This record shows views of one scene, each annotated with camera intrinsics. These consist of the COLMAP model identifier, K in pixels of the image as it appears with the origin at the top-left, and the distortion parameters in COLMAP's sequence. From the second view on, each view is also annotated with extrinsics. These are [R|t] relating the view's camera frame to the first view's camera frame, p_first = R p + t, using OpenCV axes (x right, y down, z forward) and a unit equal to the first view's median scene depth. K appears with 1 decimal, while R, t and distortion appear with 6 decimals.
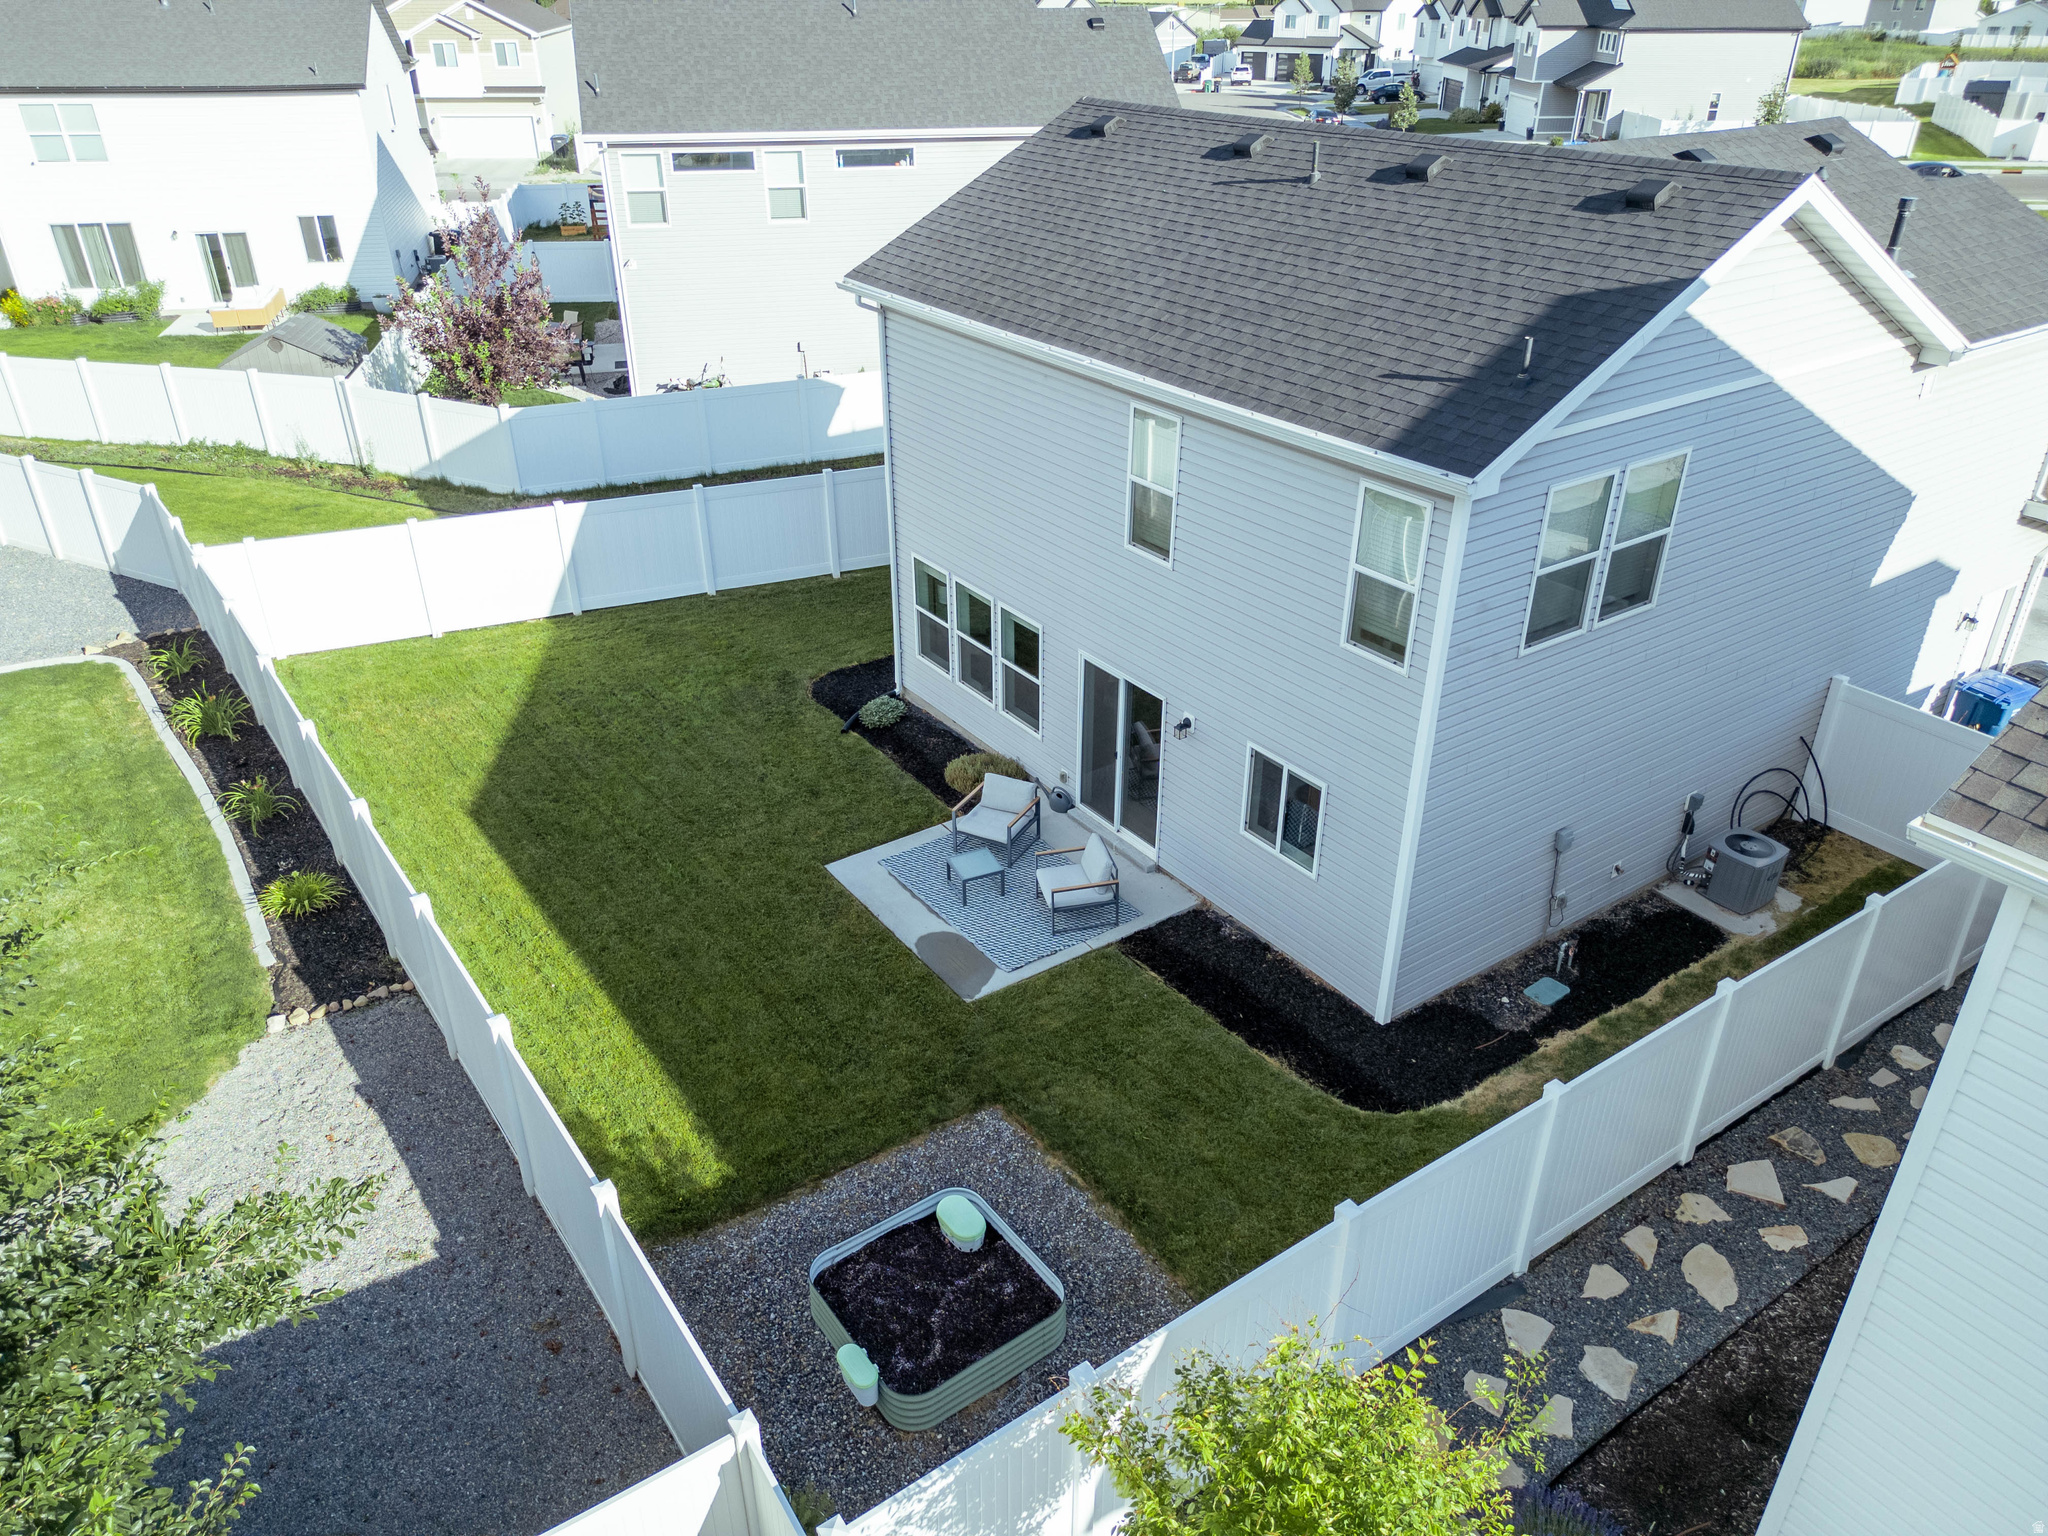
lens RADIAL K [[1432.8, 0, 1025.4], [0, 1432.8, 767.2], [0, 0, 1]] dist [0.079628, -0.081086]
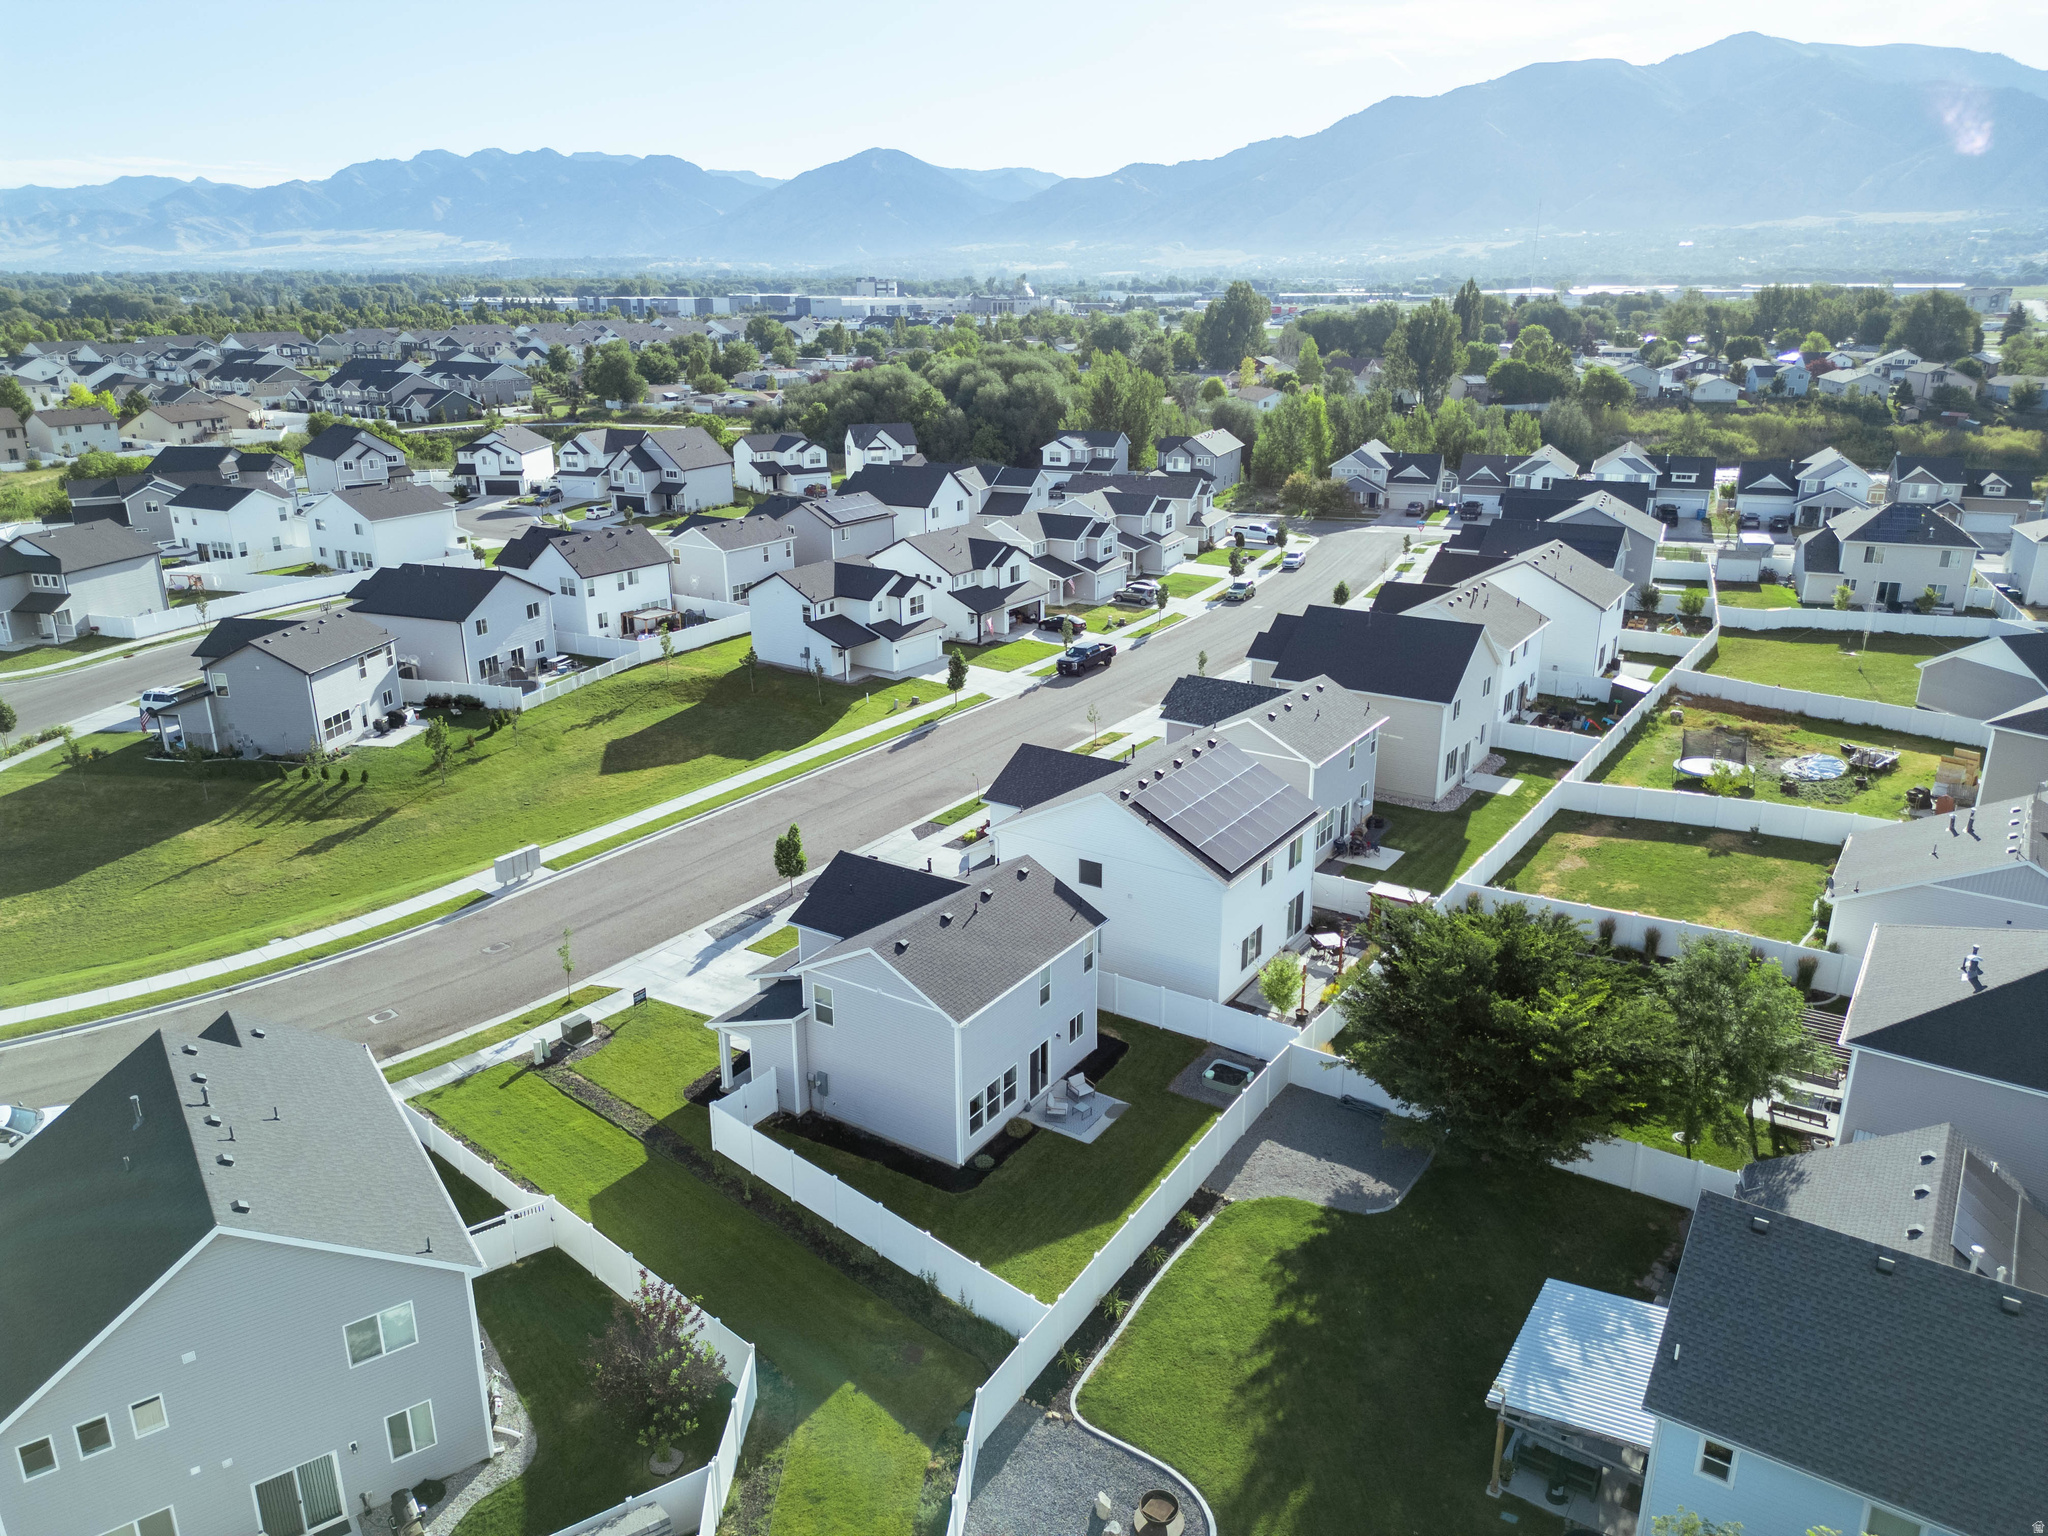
lens RADIAL K [[1436.4, 0, 1026.0], [0, 1436.4, 760.2], [0, 0, 1]] dist [0.082489, -0.074354]
pose [[-0.376831, -0.290967, 0.879396, -2.762207], [0.452555, 0.770526, 0.448870, -2.163364], [-0.808203, 0.567123, -0.158680, 1.225301]]
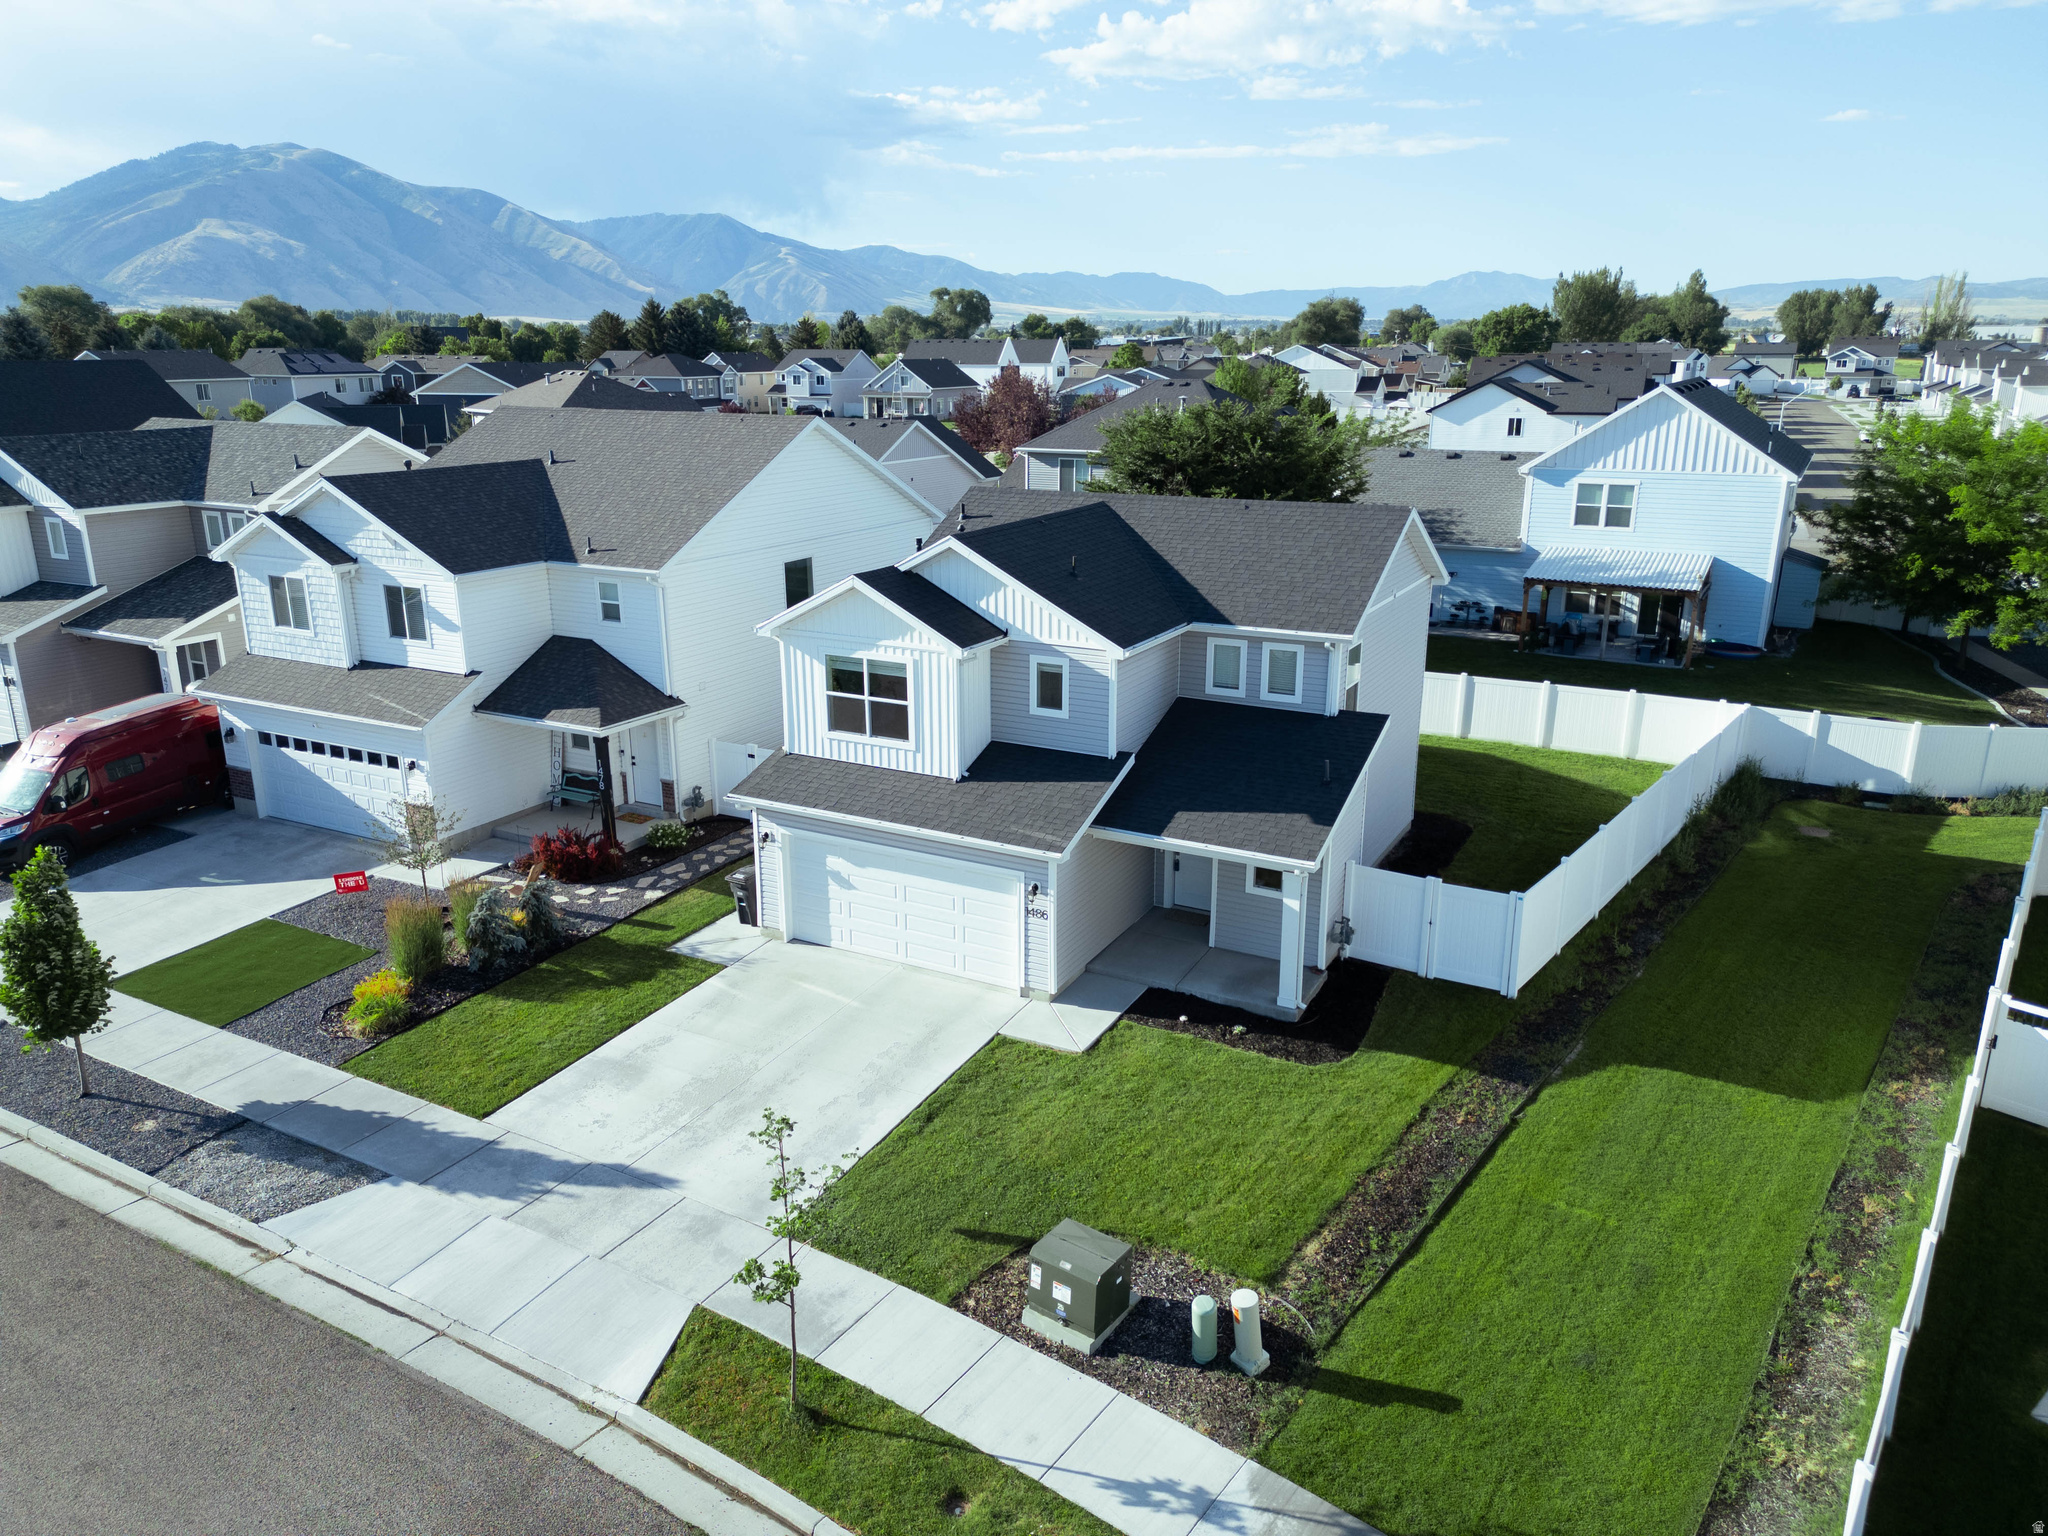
lens RADIAL K [[1429.7, 0, 1025.6], [0, 1429.7, 765.2], [0, 0, 1]] dist [0.086675, -0.088028]
pose [[-0.891952, 0.131248, -0.432661, 1.296508], [-0.217190, 0.714919, 0.664619, -1.429107], [0.396547, 0.686778, -0.609168, 2.356731]]
